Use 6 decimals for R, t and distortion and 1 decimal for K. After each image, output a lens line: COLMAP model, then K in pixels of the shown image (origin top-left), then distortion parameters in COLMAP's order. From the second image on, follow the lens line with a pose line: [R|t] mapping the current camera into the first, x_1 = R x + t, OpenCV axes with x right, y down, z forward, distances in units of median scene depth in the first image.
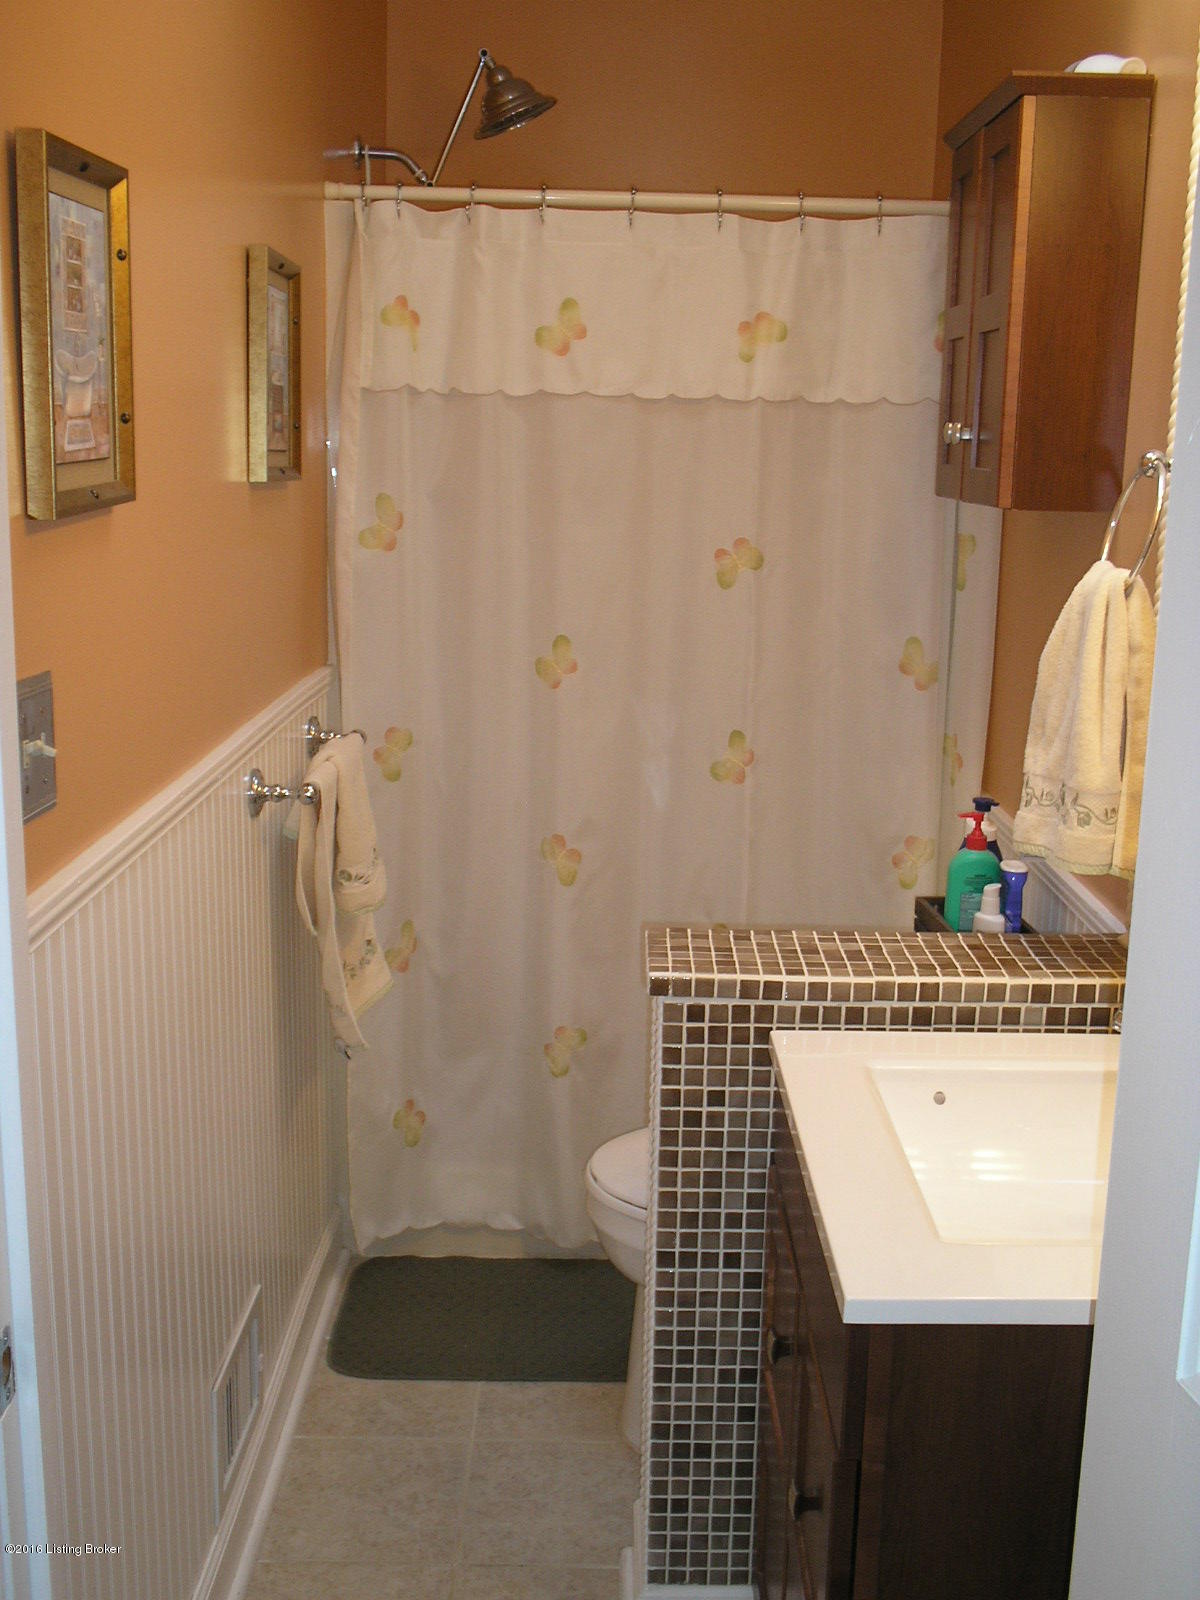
lens RADIAL K [[1761.8, 0, 602.4], [0, 1761.8, 796.5], [0, 0, 1]] dist [-0.042291, 0.018696]
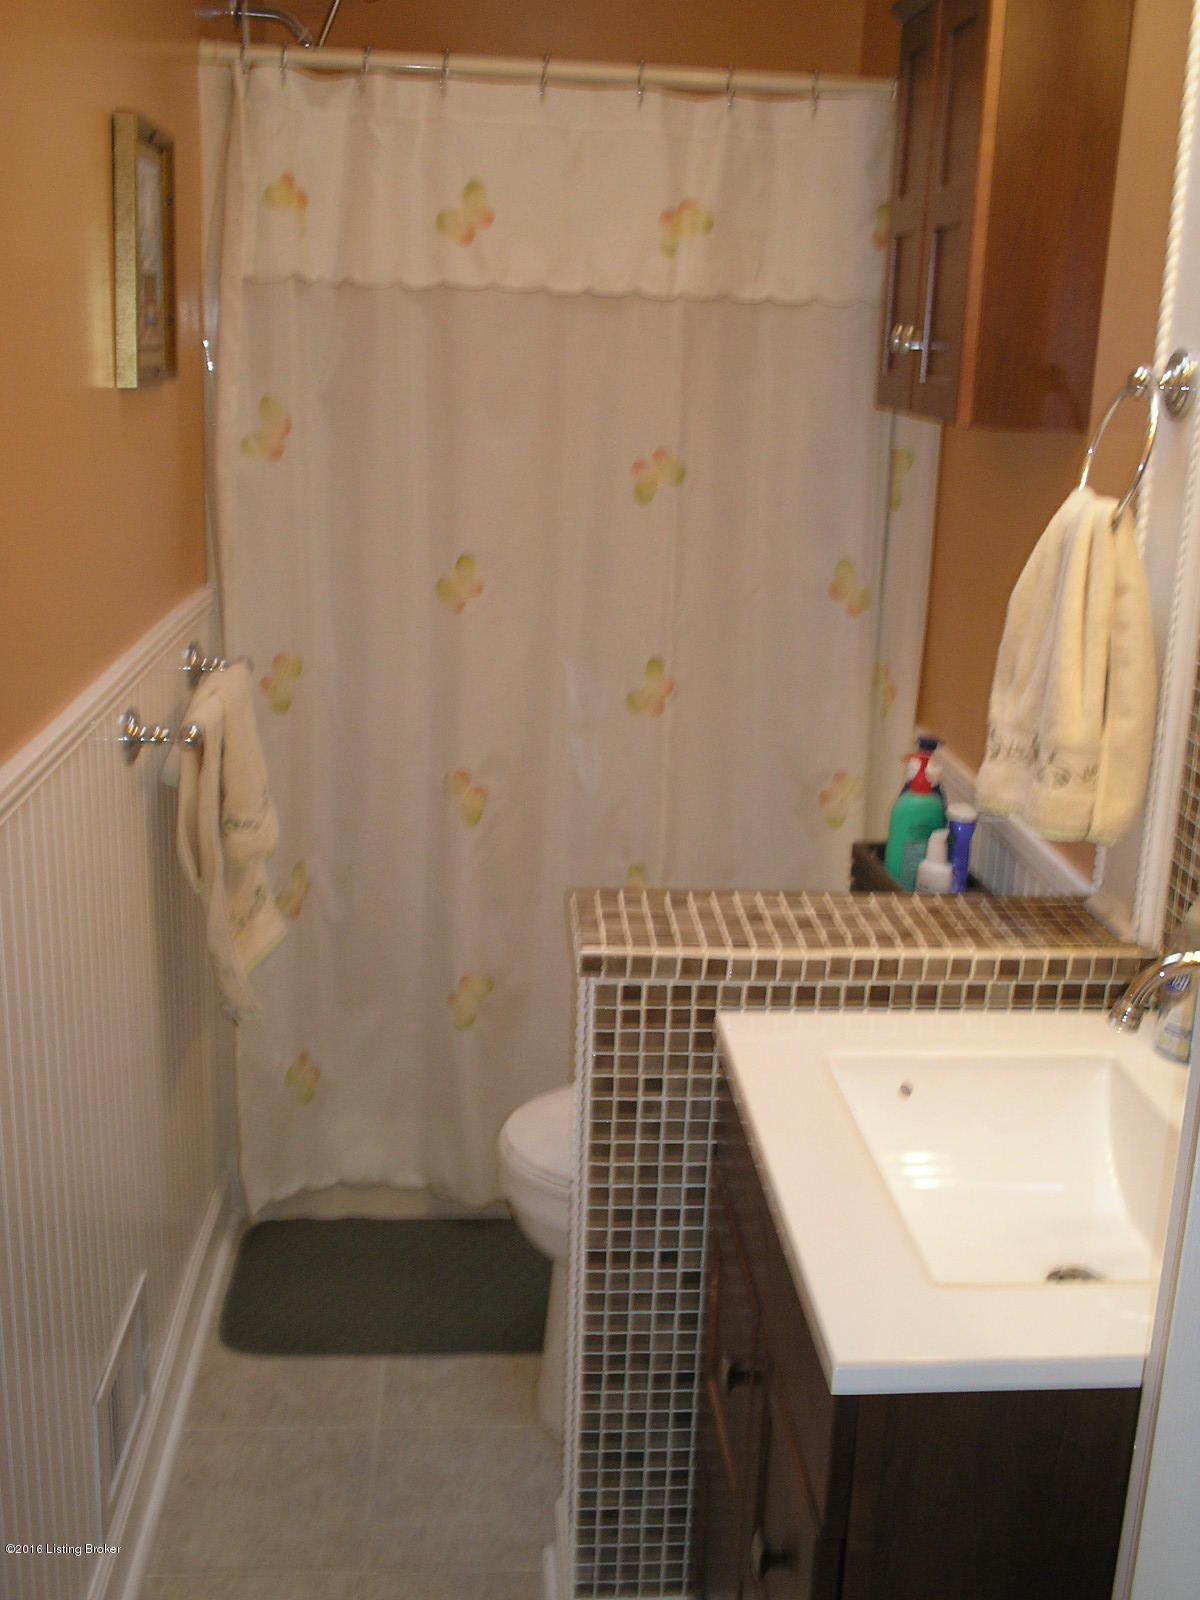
lens RADIAL K [[1736.6, 0, 598.9], [0, 1736.6, 806.2], [0, 0, 1]] dist [-0.058706, 0.045631]
pose [[0.997660, -0.002974, 0.068311, -0.018779], [-0.001773, 0.997593, 0.069317, -0.026538], [-0.068353, -0.069275, 0.995253, 0.101408]]
